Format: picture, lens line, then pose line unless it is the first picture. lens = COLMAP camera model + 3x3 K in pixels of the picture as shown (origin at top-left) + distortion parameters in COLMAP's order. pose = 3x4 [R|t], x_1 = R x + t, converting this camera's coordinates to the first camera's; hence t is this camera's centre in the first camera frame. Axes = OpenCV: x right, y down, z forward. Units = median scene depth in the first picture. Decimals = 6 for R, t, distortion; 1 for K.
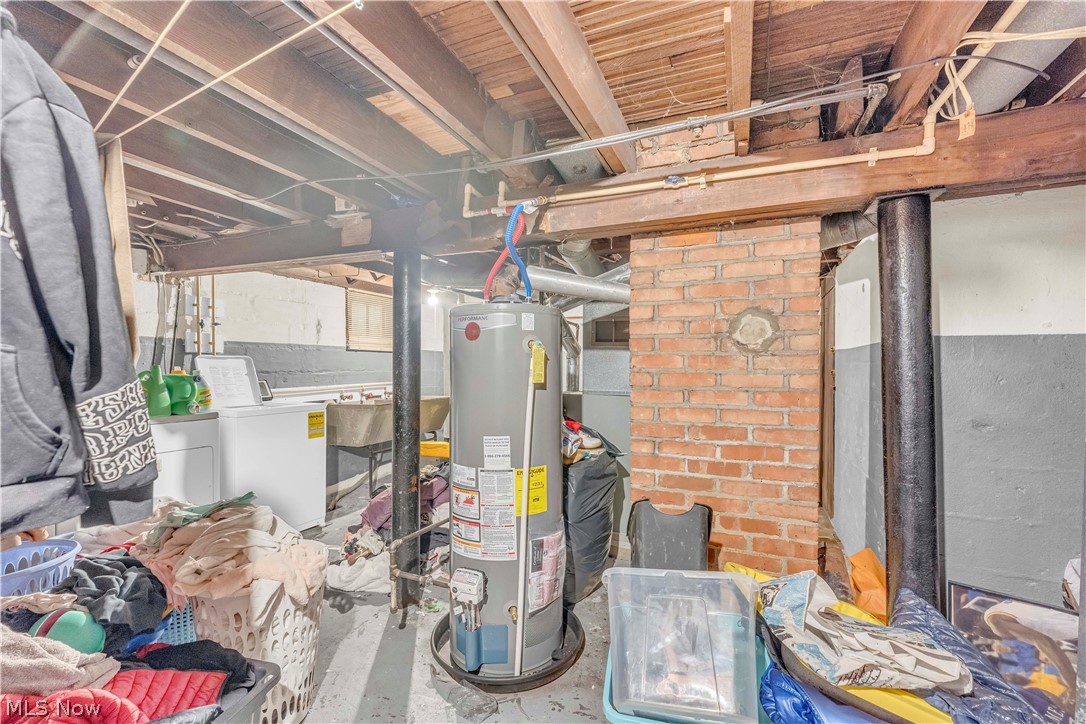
lens RADIAL K [[431.0, 0, 544.6], [0, 431.0, 370.7], [0, 0, 1]] dist [0.001260, 0.000074]
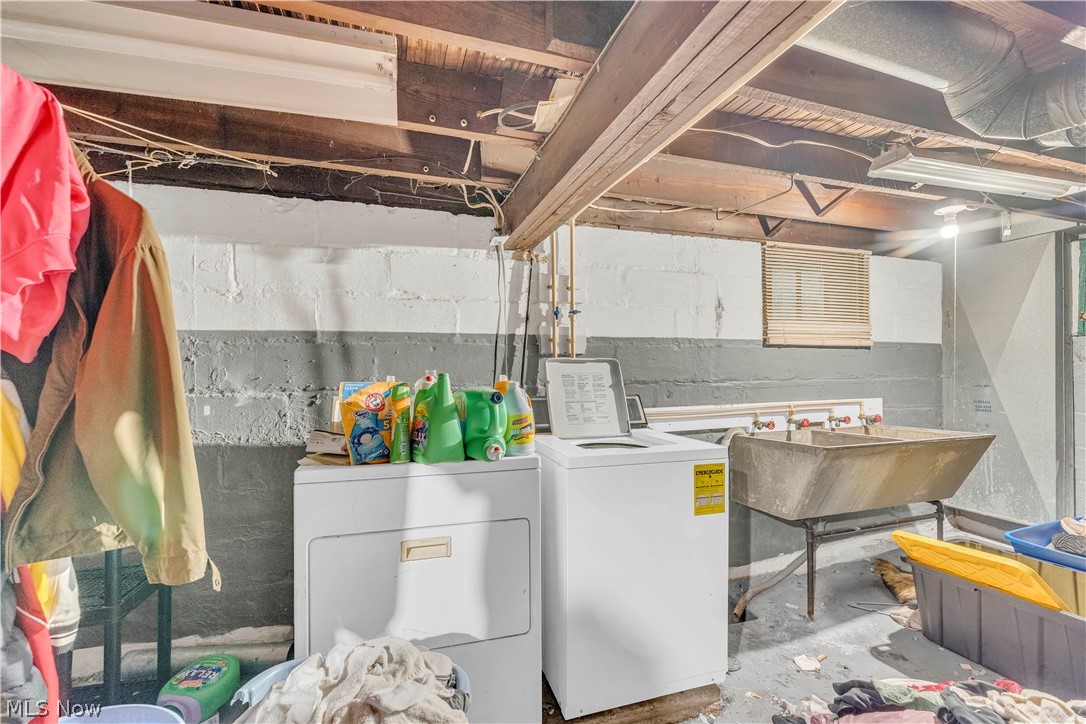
lens RADIAL K [[471.2, 0, 540.4], [0, 471.2, 372.9], [0, 0, 1]] dist [0.000995, -0.000191]
pose [[0.651803, -0.003127, -0.758382, -0.196683], [-0.002690, 0.999976, -0.006436, -0.005728], [0.758384, 0.006235, 0.651778, 0.401968]]
